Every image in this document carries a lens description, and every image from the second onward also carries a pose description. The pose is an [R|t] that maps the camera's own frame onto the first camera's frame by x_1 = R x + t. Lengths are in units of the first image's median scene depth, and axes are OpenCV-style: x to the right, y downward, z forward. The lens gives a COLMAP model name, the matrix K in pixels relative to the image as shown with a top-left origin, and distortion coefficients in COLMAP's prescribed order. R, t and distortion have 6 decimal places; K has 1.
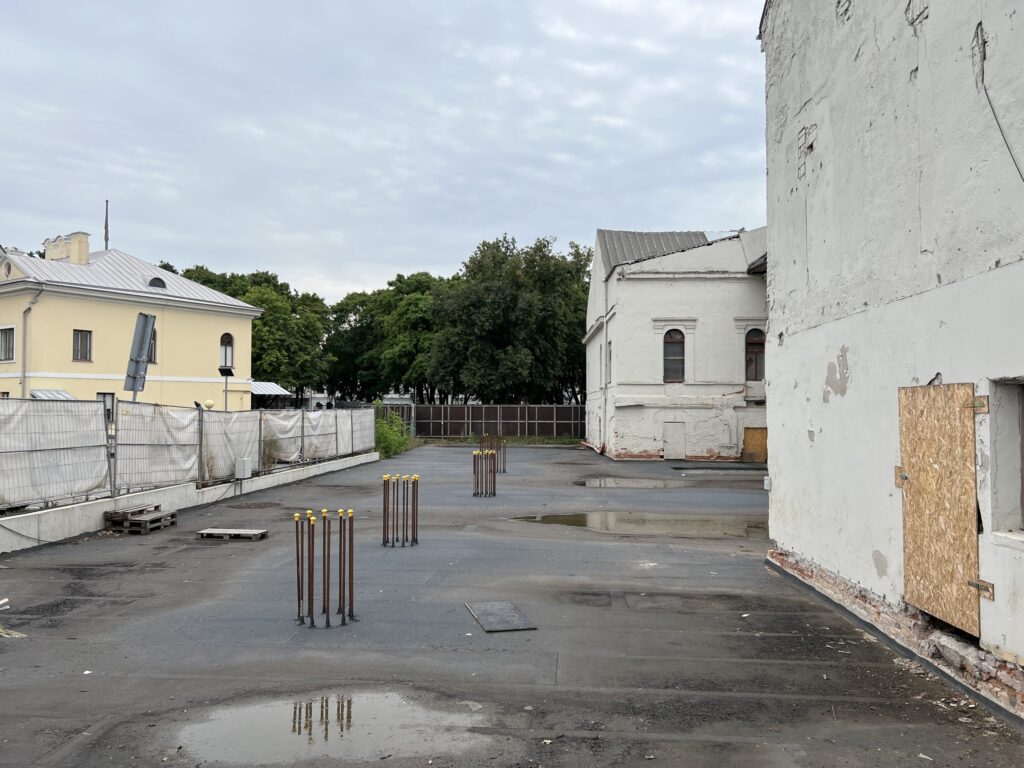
lens RADIAL K [[765.7, 0, 512.0], [0, 765.7, 384.0], [0, 0, 1]] dist [0.006514, 0.000740]
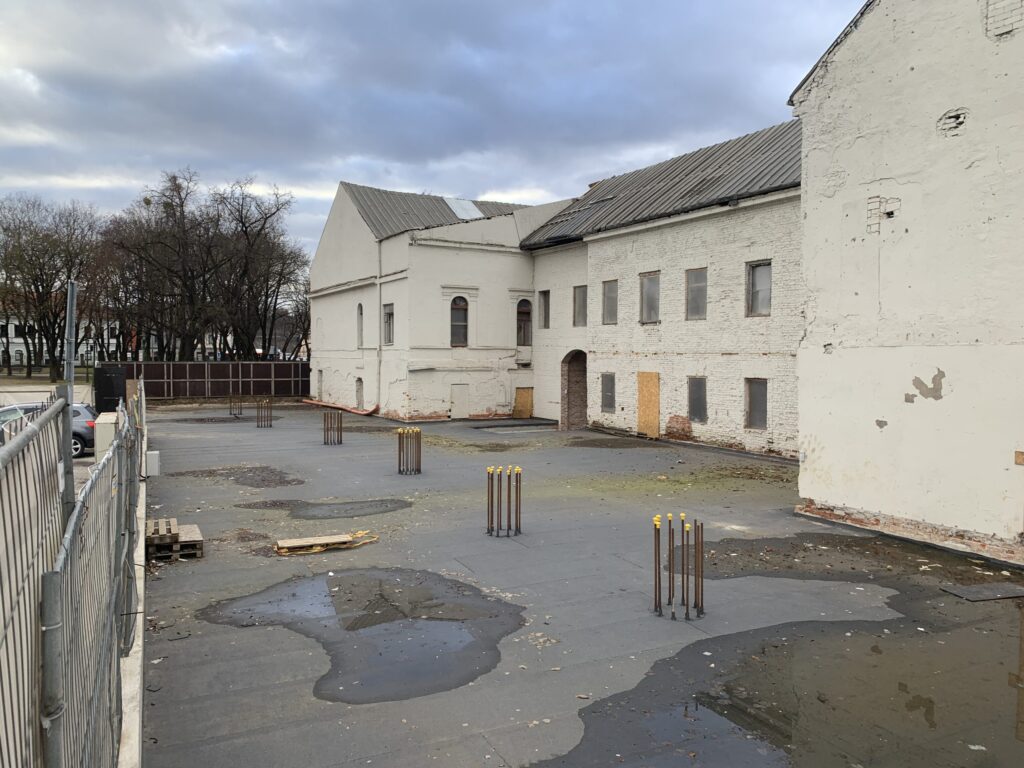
lens RADIAL K [[779.6, 0, 512.0], [0, 779.6, 384.0], [0, 0, 1]] dist [0.055157, 0.001119]
pose [[0.826391, -0.024509, 0.562563, -0.340579], [-0.022143, 0.996865, 0.075959, -0.034682], [-0.562661, -0.075228, 0.823258, 0.062337]]
